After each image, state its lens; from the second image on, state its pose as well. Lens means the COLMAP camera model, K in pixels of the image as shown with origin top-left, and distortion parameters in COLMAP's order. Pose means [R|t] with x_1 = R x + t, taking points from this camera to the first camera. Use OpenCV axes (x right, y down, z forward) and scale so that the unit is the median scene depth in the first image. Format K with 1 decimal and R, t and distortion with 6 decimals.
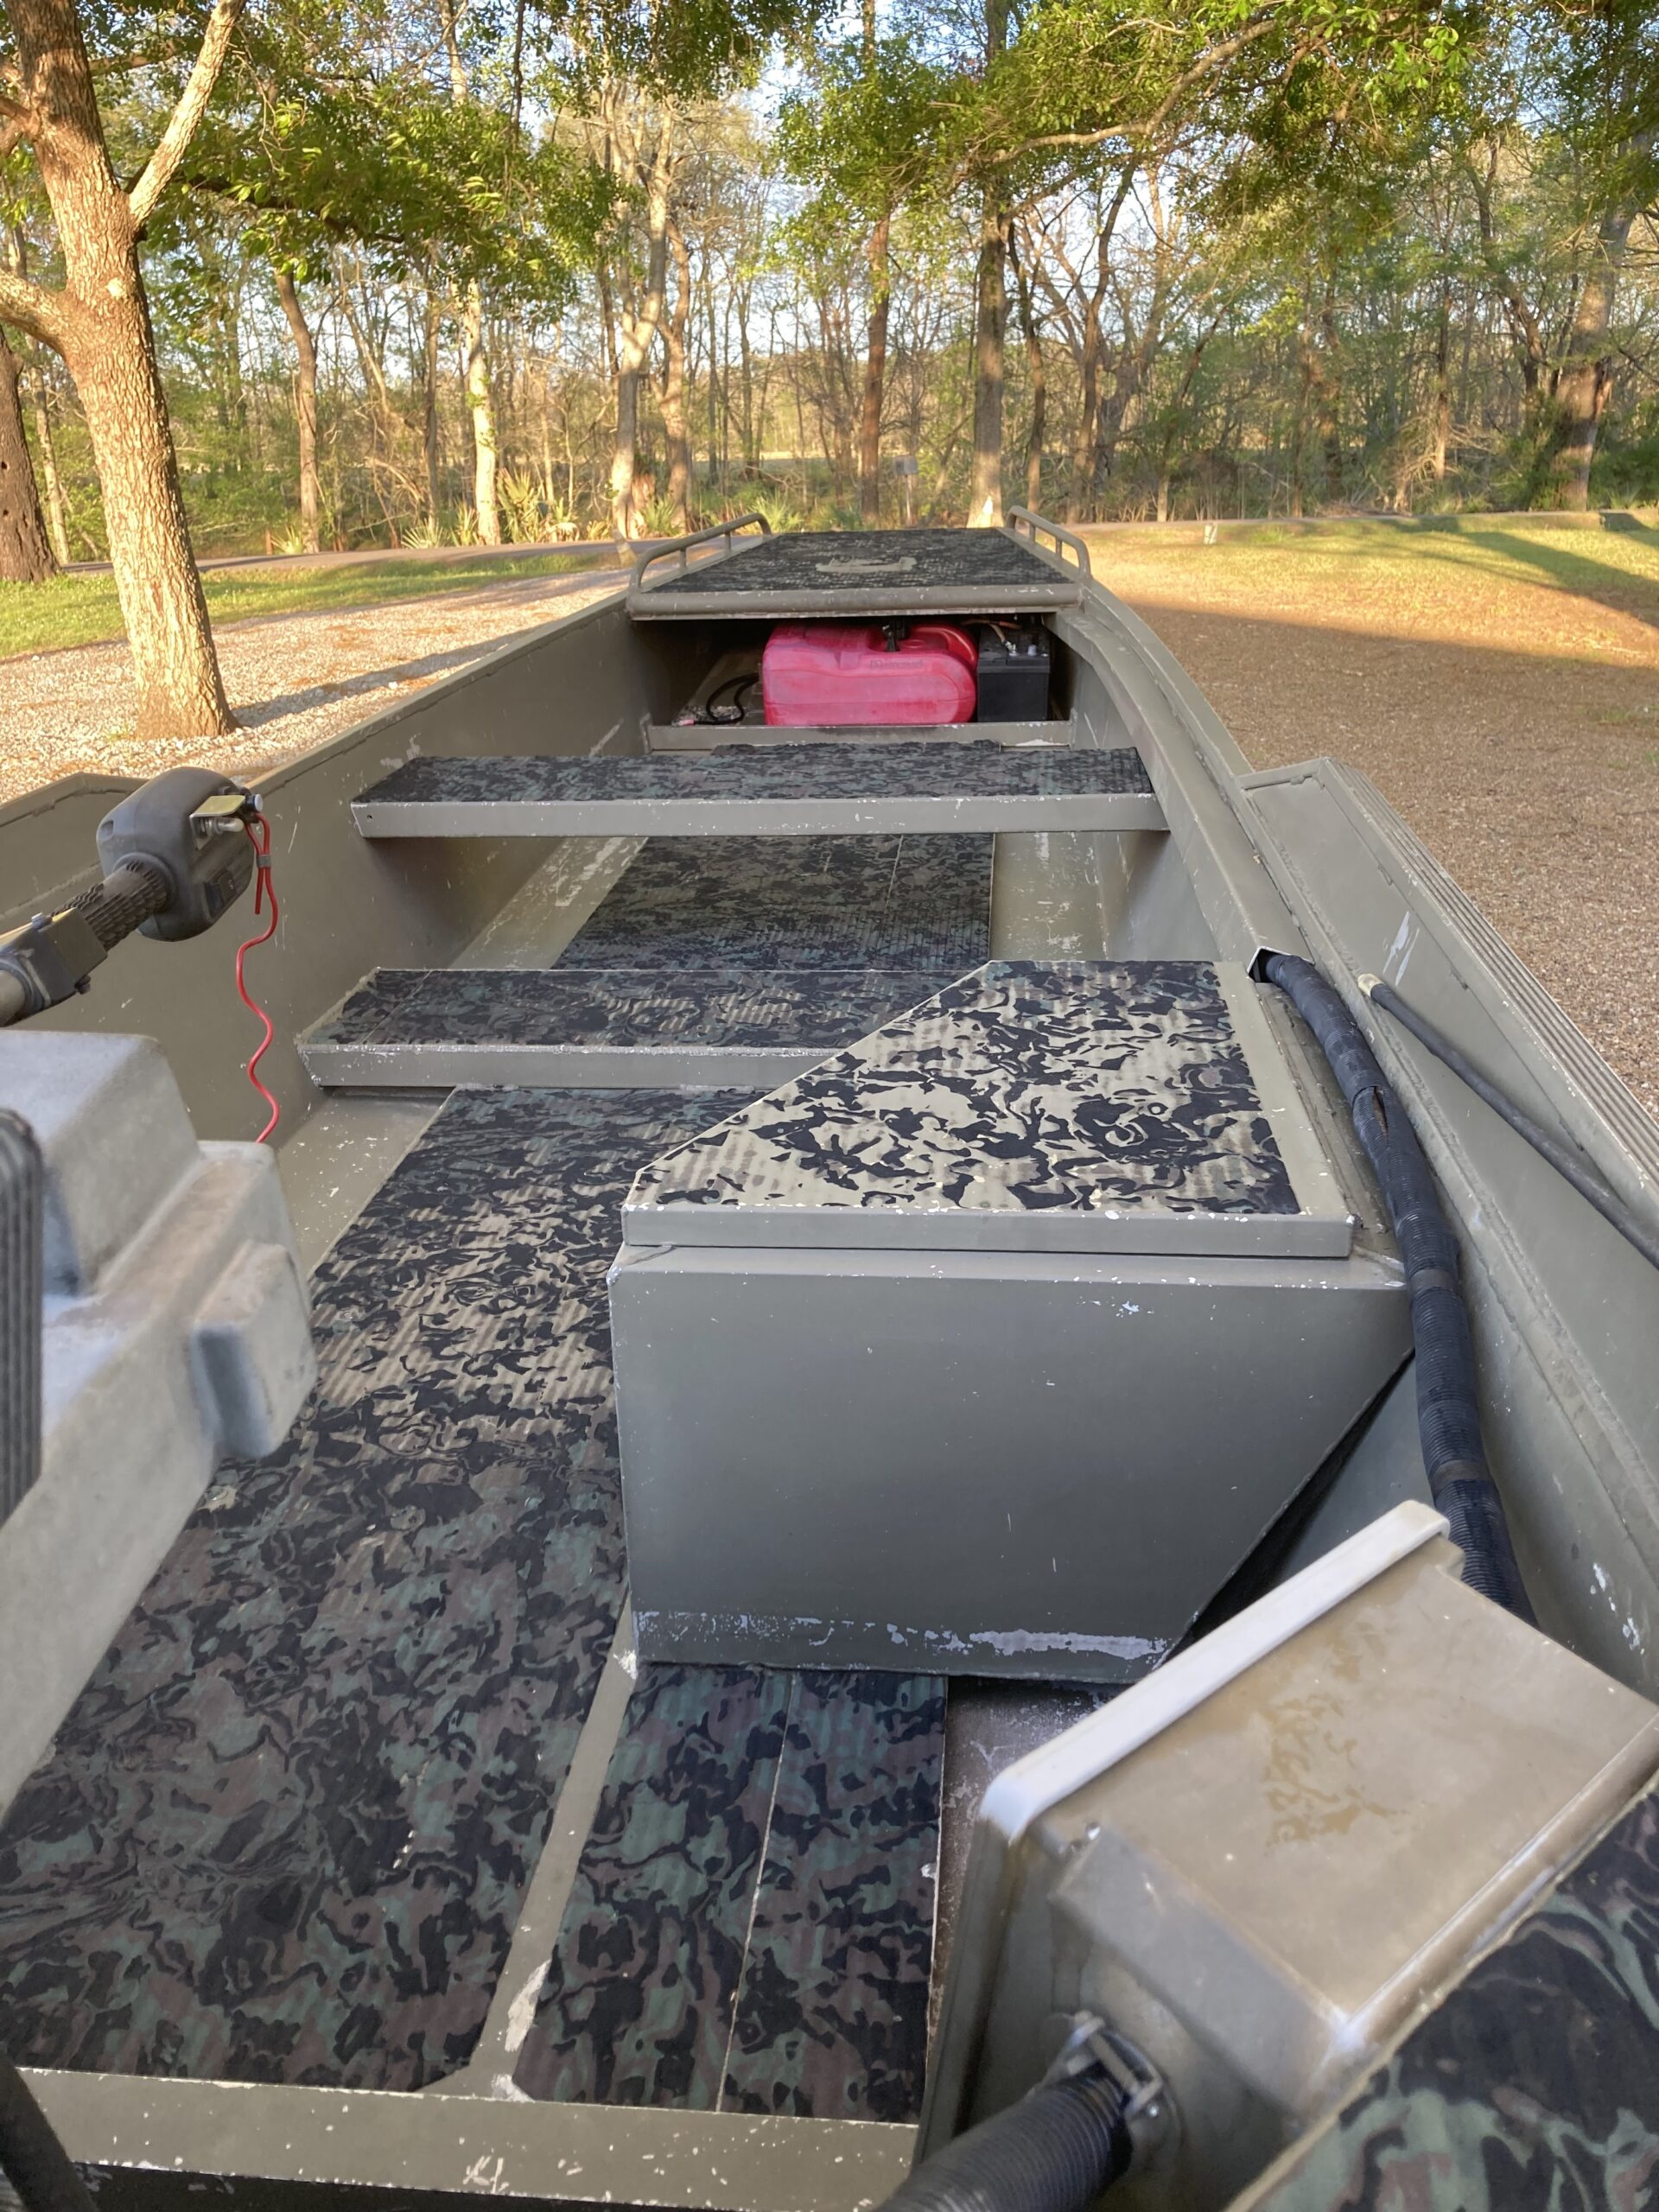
lens RADIAL K [[1813.6, 0, 812.9], [0, 1813.6, 1120.8], [0, 0, 1]] dist [0.022372, -0.006318]
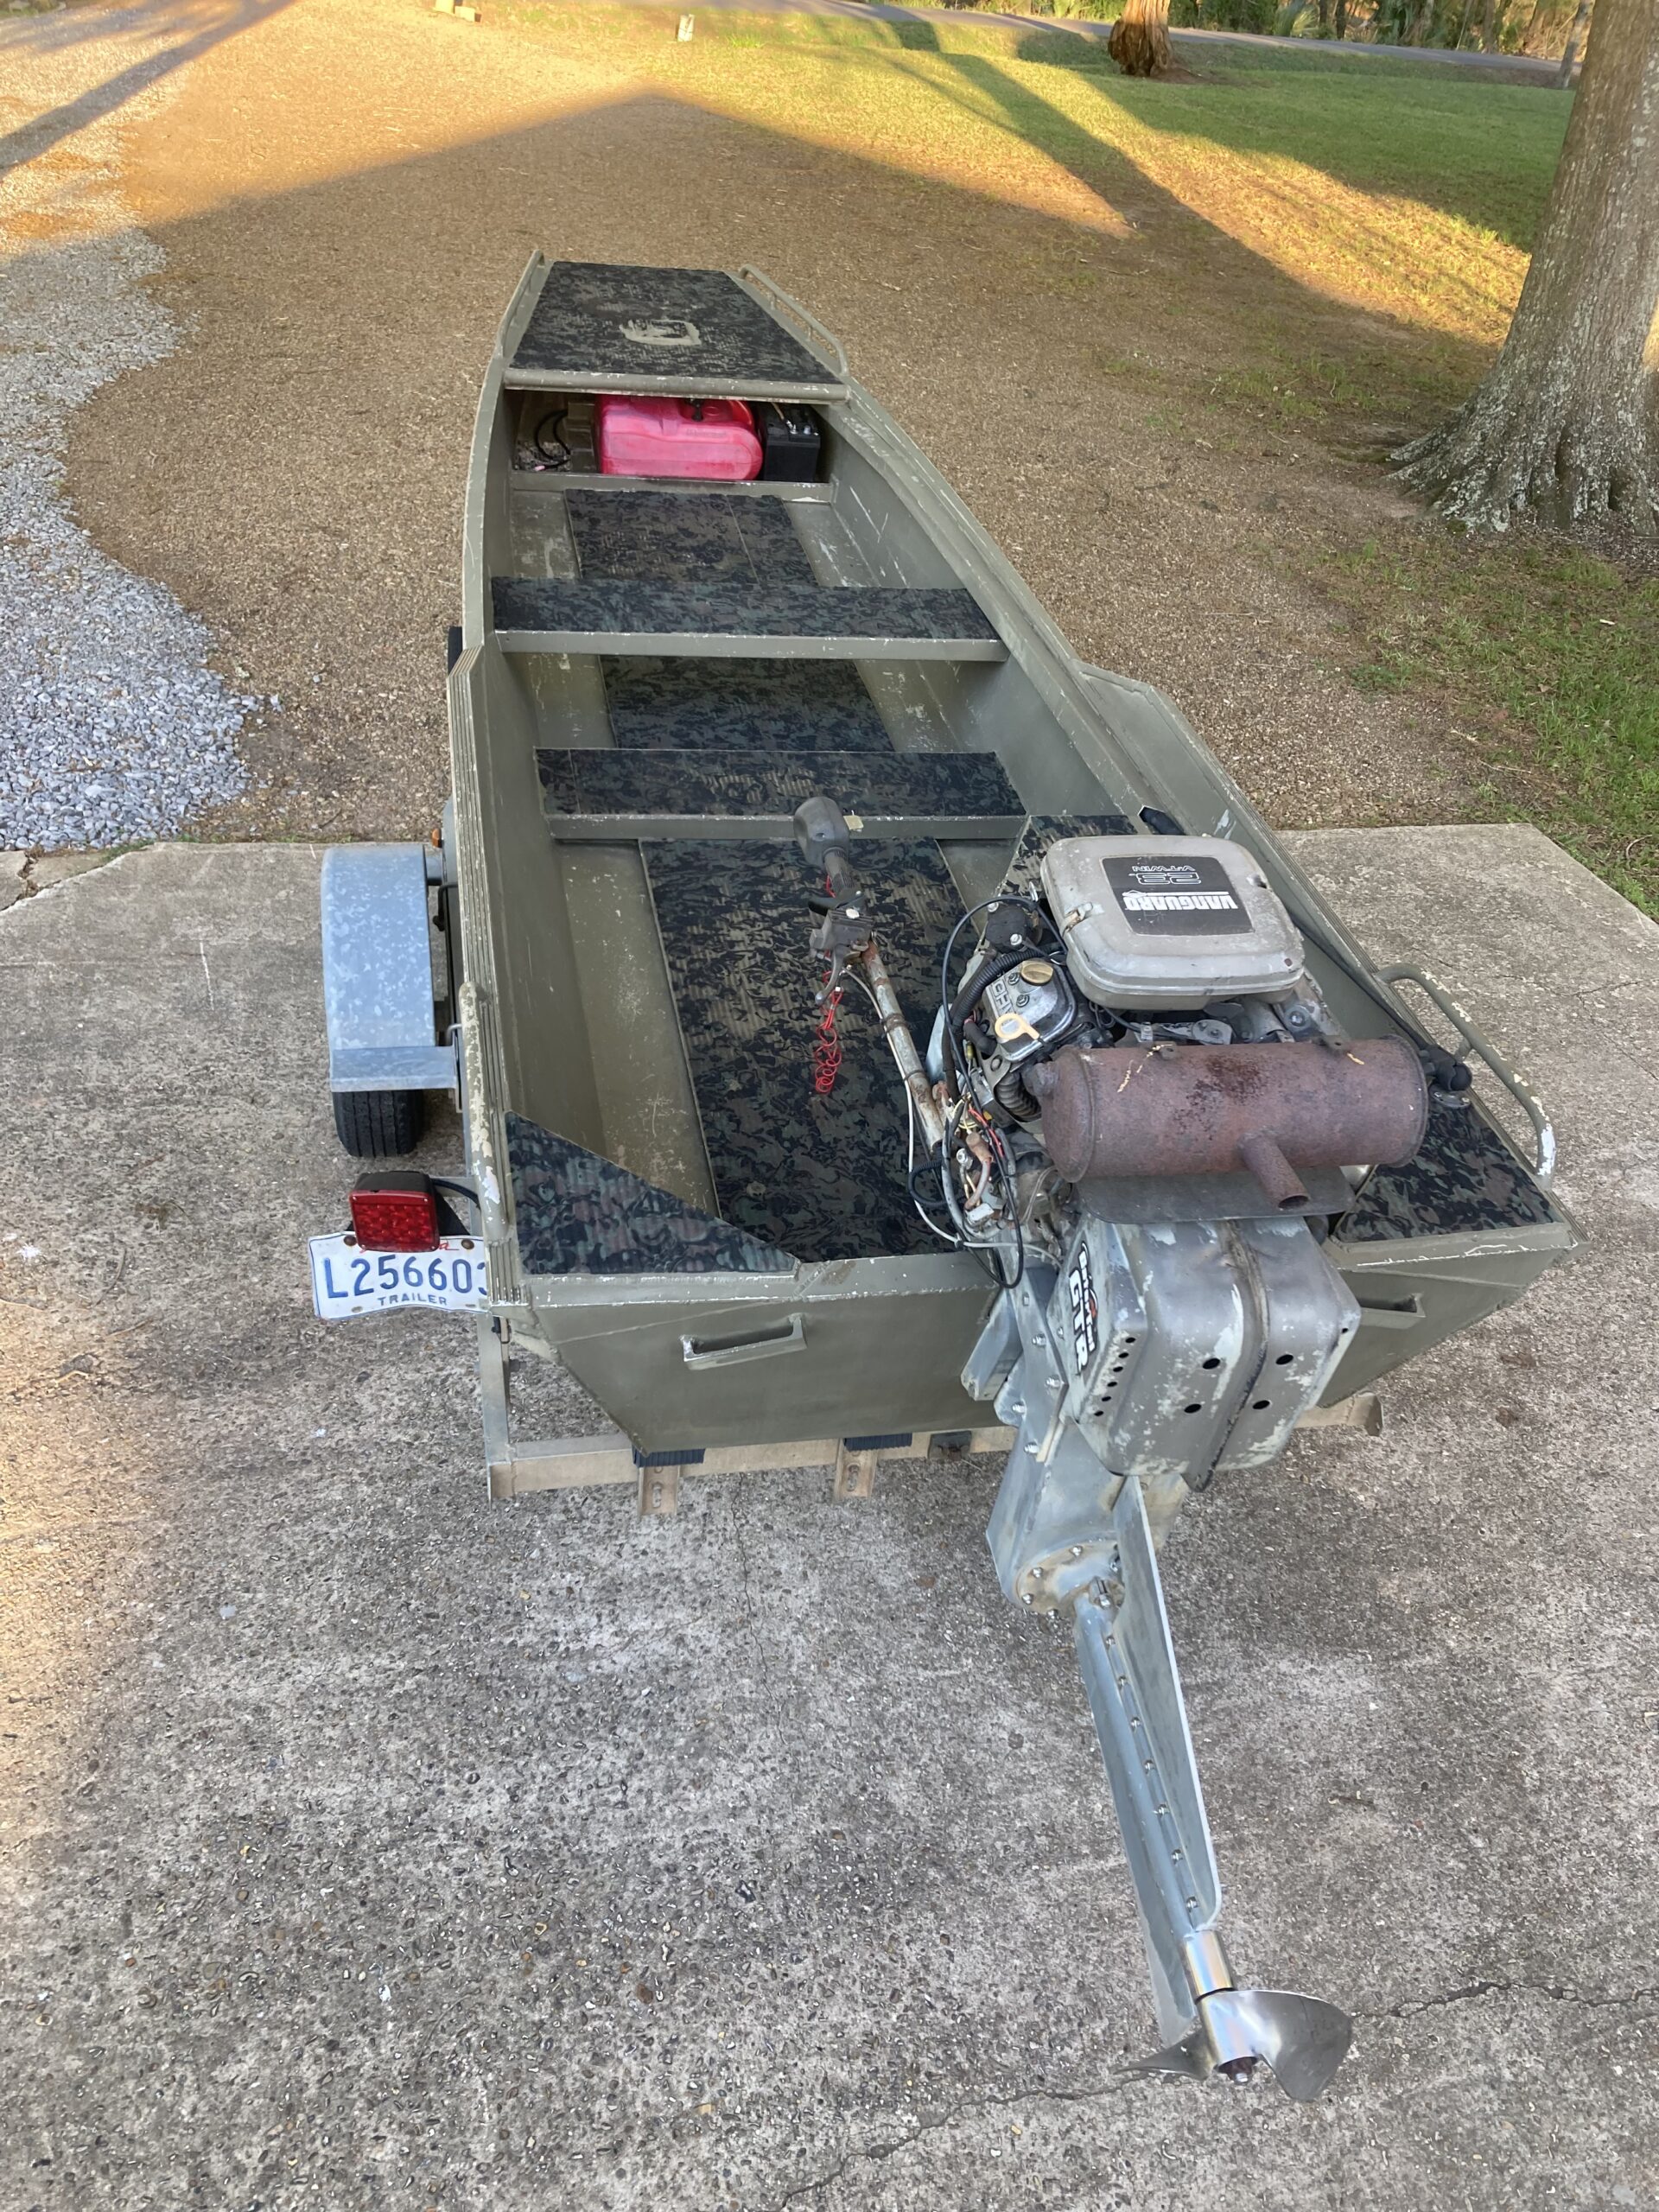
lens RADIAL K [[1813.6, 0, 882.6], [0, 1813.6, 1153.2], [0, 0, 1]] dist [0.022372, -0.006318]
pose [[0.942170, -0.080988, 0.325202, -0.488309], [-0.011453, 0.962014, 0.272761, -0.176761], [-0.334939, -0.260712, 0.905453, -0.601659]]
